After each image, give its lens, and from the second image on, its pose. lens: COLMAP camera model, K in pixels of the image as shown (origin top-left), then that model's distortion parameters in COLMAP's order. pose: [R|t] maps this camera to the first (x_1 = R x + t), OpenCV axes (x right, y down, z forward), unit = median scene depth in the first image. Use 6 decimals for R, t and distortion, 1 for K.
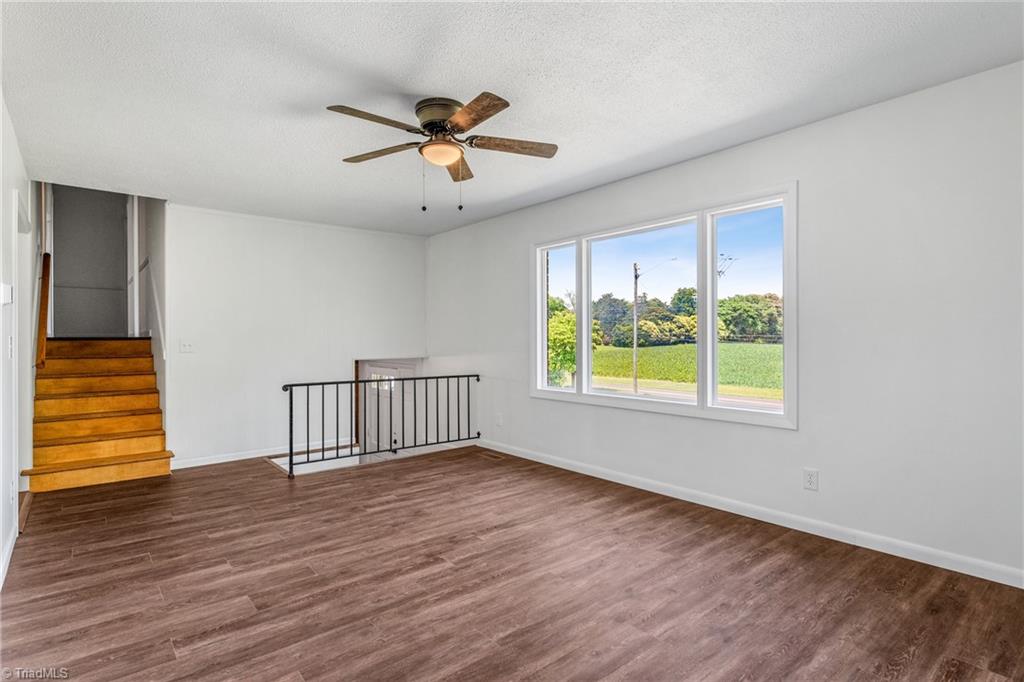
lens RADIAL K [[518.2, 0, 505.9], [0, 518.2, 339.2], [0, 0, 1]] dist [0.004410, -0.004522]
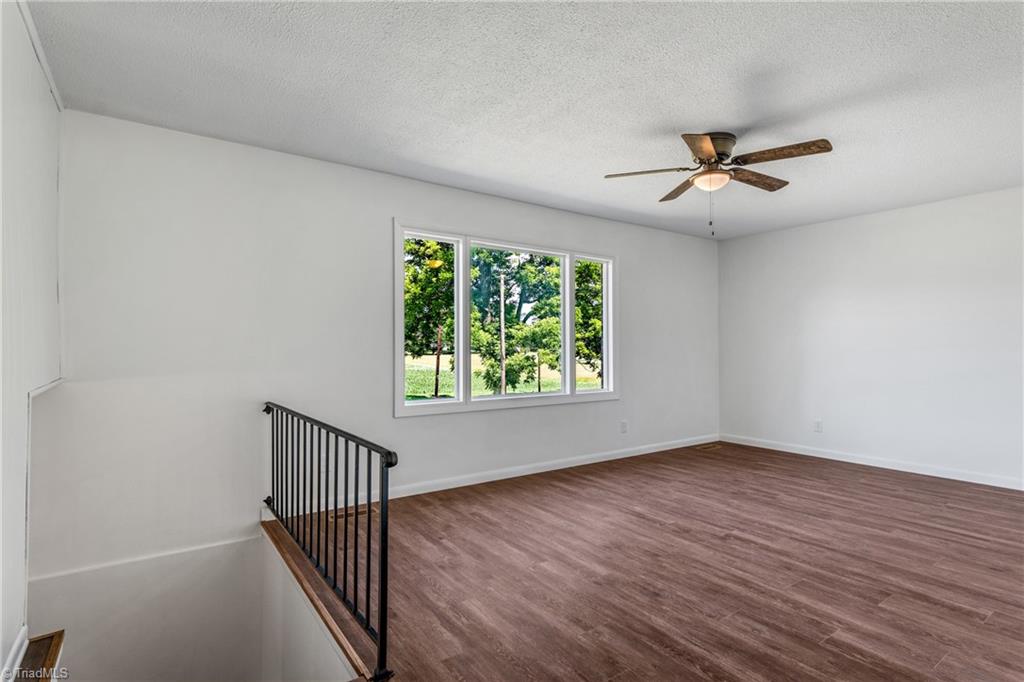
lens RADIAL K [[518.2, 0, 507.2], [0, 518.2, 346.4], [0, 0, 1]] dist [0.004410, -0.004522]
pose [[0.072121, 0.006424, 0.997375, -1.310475], [-0.003257, 0.999975, -0.006205, 0.010922], [-0.997391, -0.002801, 0.072140, 1.395583]]
